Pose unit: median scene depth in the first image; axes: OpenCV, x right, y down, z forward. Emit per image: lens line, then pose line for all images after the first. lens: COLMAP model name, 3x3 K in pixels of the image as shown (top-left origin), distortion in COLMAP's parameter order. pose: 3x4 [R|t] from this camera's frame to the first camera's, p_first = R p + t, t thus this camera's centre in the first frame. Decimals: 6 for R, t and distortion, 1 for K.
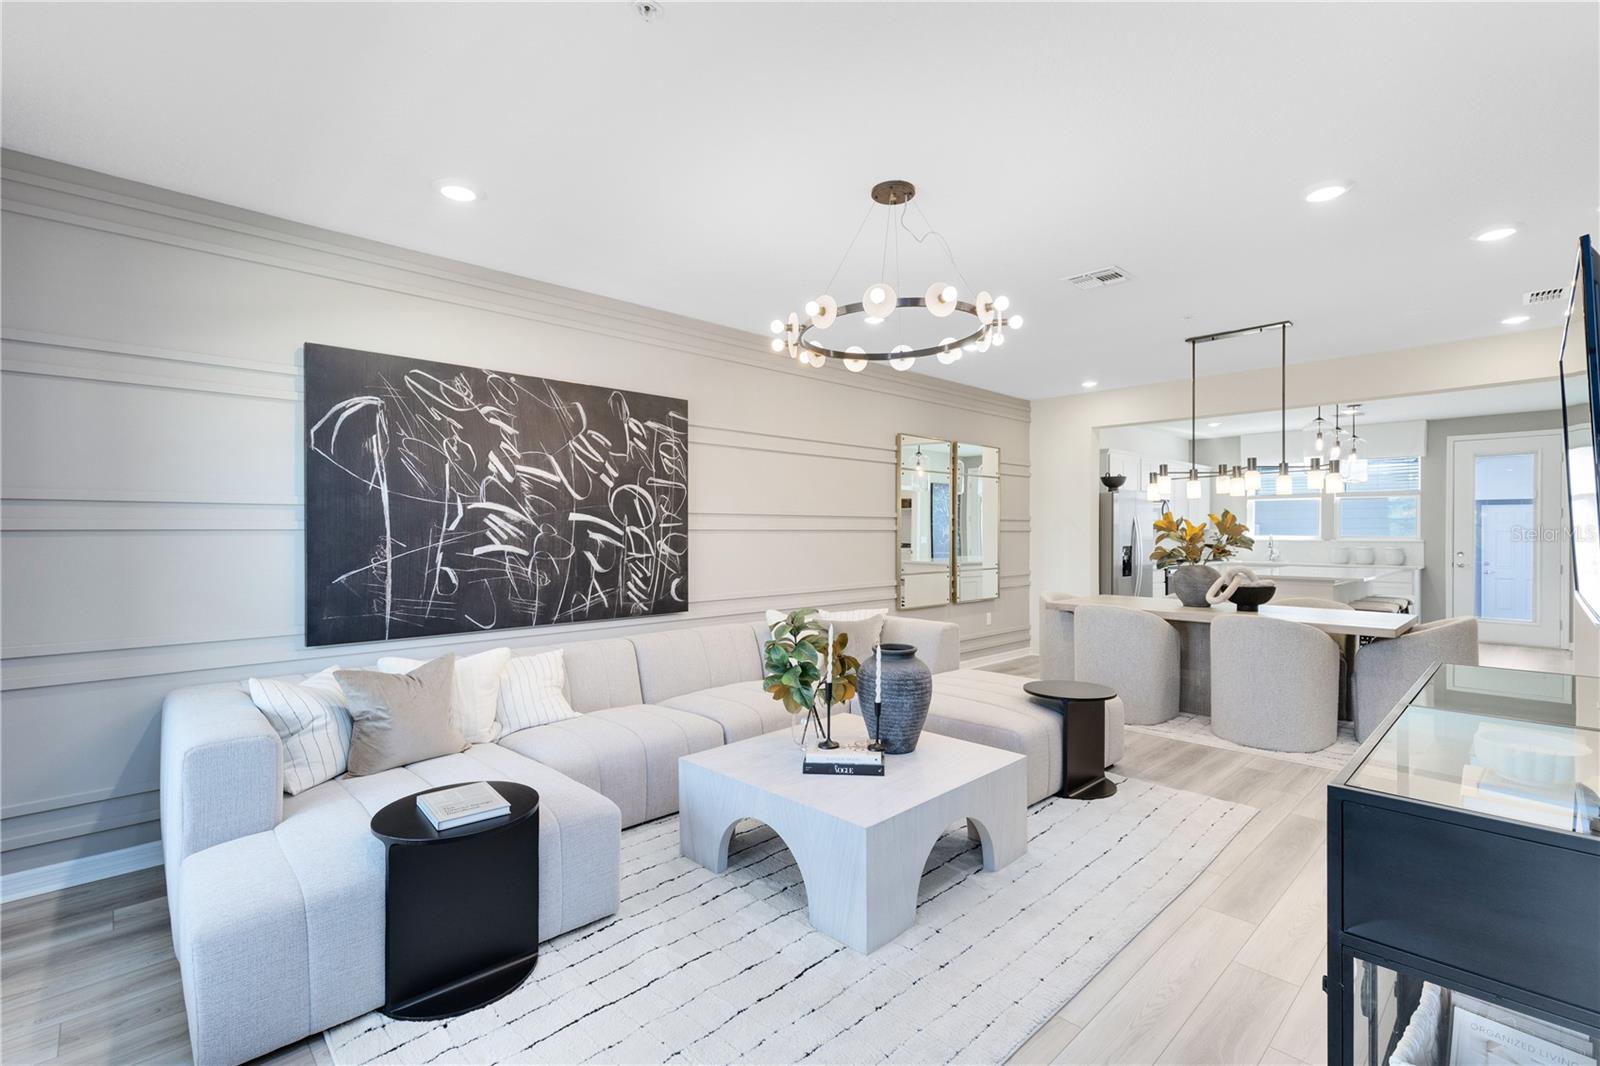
lens RADIAL K [[731.1, 0, 811.9], [0, 731.1, 531.0], [0, 0, 1]] dist [0.012243, -0.002150]
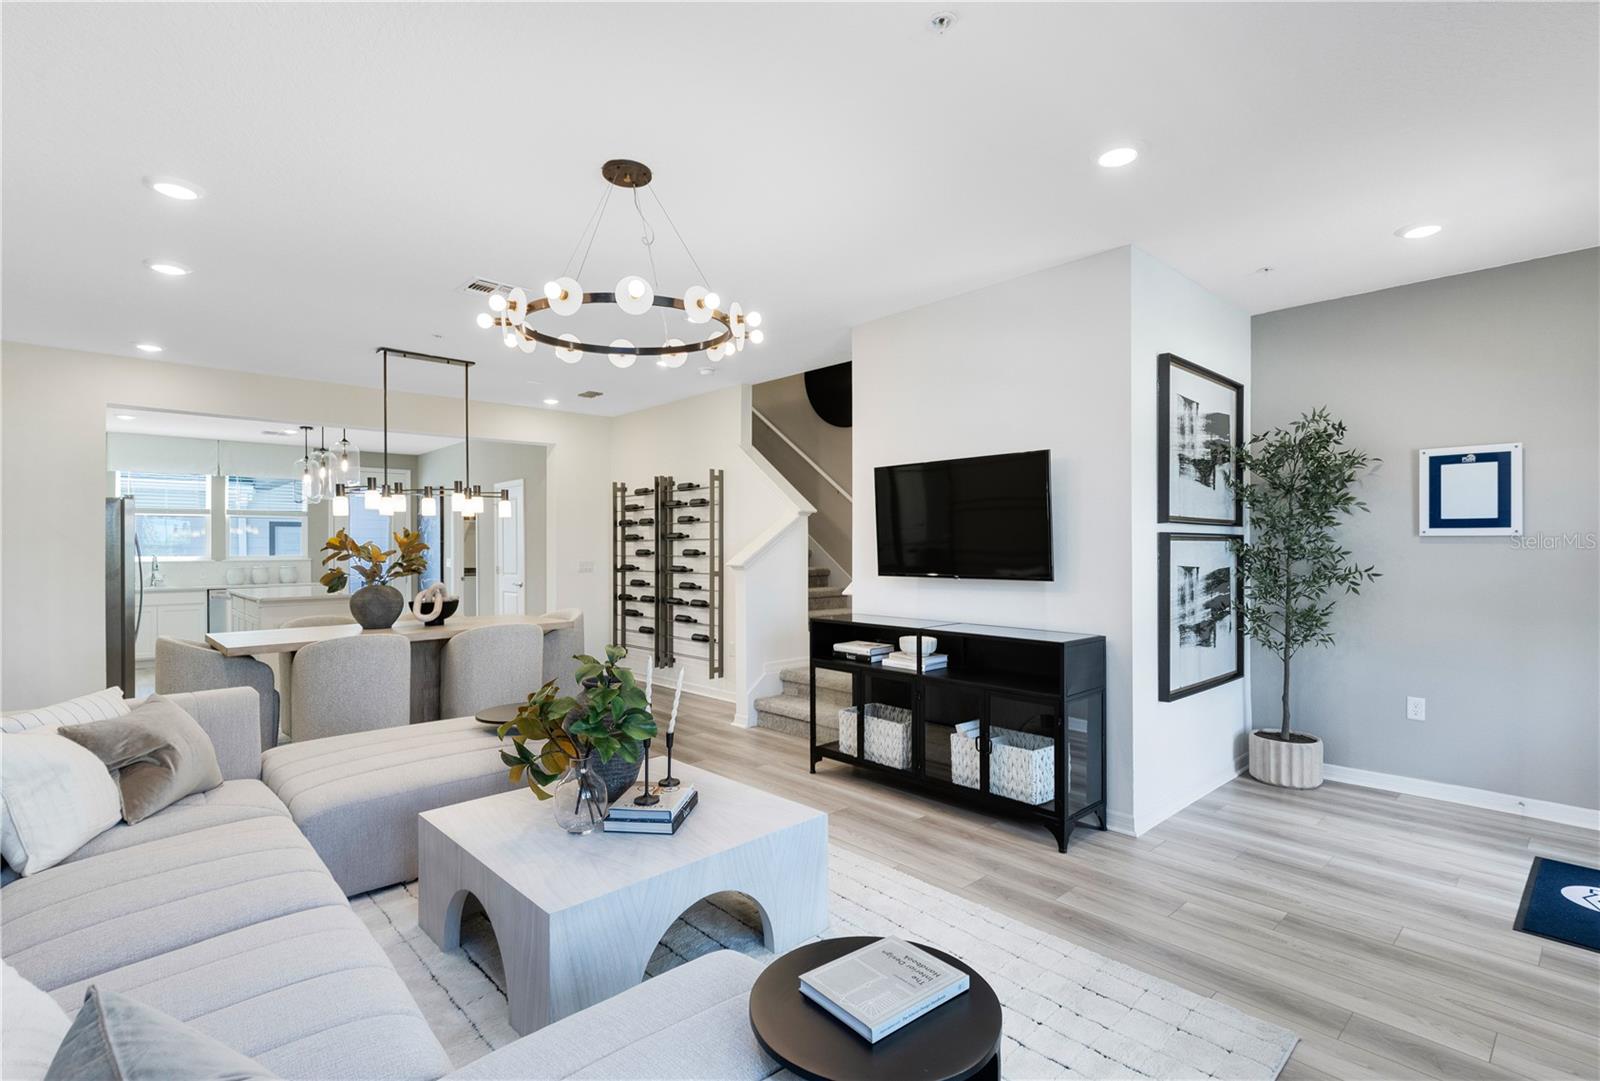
lens RADIAL K [[752.5, 0, 798.5], [0, 752.5, 546.2], [0, 0, 1]] dist [0.007283, 0.002669]
pose [[0.025379, 0.001151, 0.999677, -0.523324], [0.006155, 0.999980, -0.001308, 0.000939], [-0.999659, 0.006187, 0.025371, 0.497129]]
